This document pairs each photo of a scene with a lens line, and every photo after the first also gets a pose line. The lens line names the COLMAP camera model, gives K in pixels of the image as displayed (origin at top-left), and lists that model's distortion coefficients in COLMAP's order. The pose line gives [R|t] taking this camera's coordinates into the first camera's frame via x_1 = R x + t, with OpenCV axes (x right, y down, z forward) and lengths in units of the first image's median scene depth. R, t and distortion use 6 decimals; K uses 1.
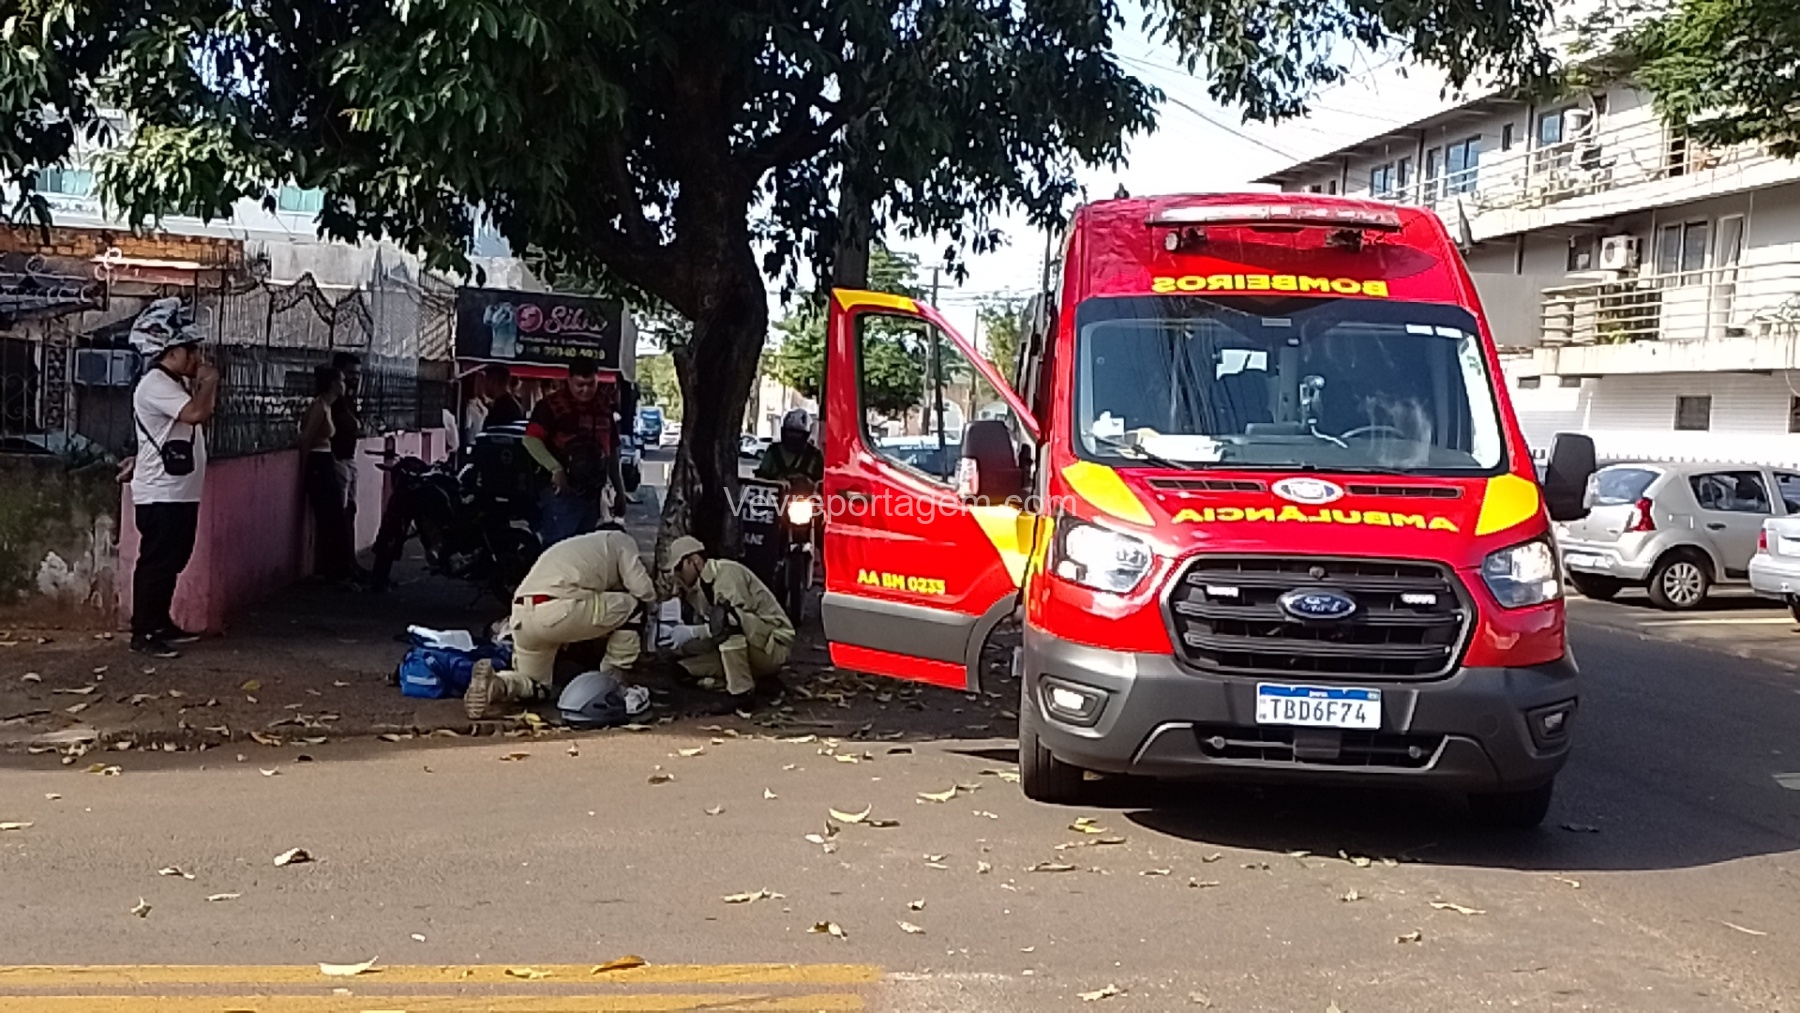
lens RADIAL K [[1736.1, 0, 917.3], [0, 1736.1, 483.0], [0, 0, 1]] dist [0.044067, 0.000000]
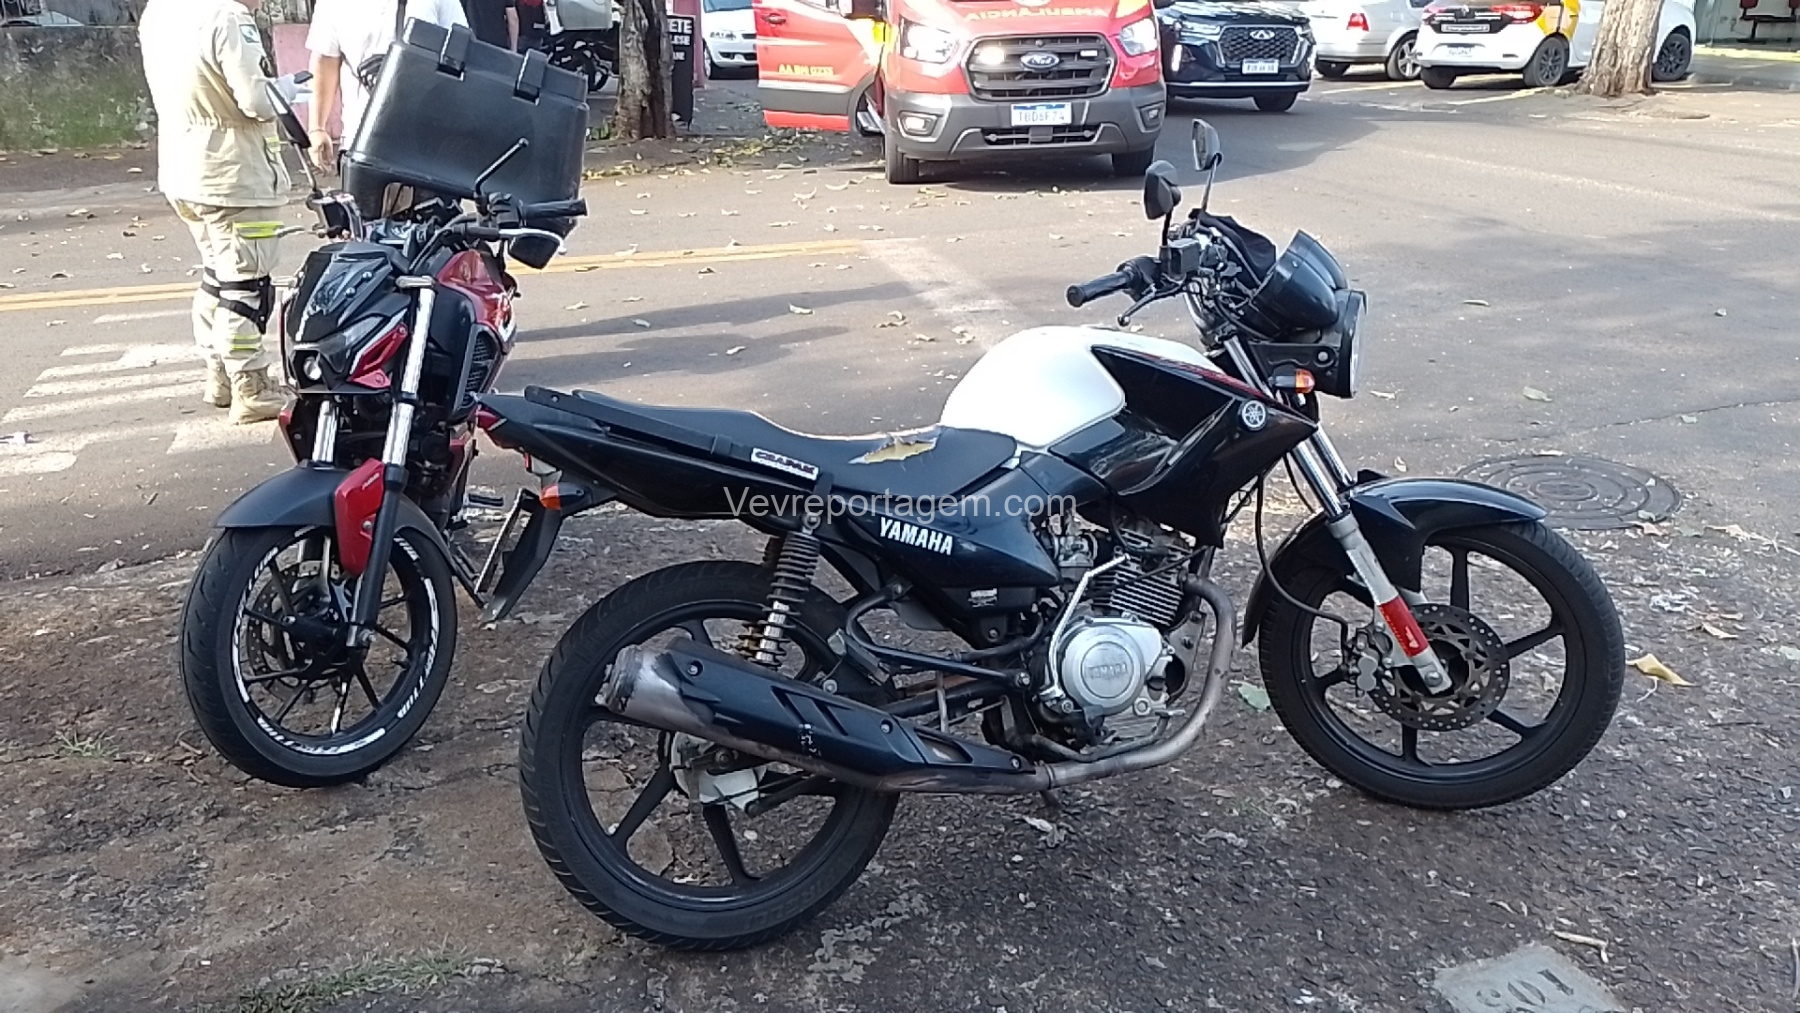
lens RADIAL K [[1307.0, 0, 920.6], [0, 1307.0, 495.7], [0, 0, 1]] dist [0.085770, -0.117410]
pose [[0.984233, -0.109993, 0.138515, -0.126969], [0.056015, 0.936649, 0.345761, 0.005762], [-0.167771, -0.332550, 0.928043, -0.407973]]
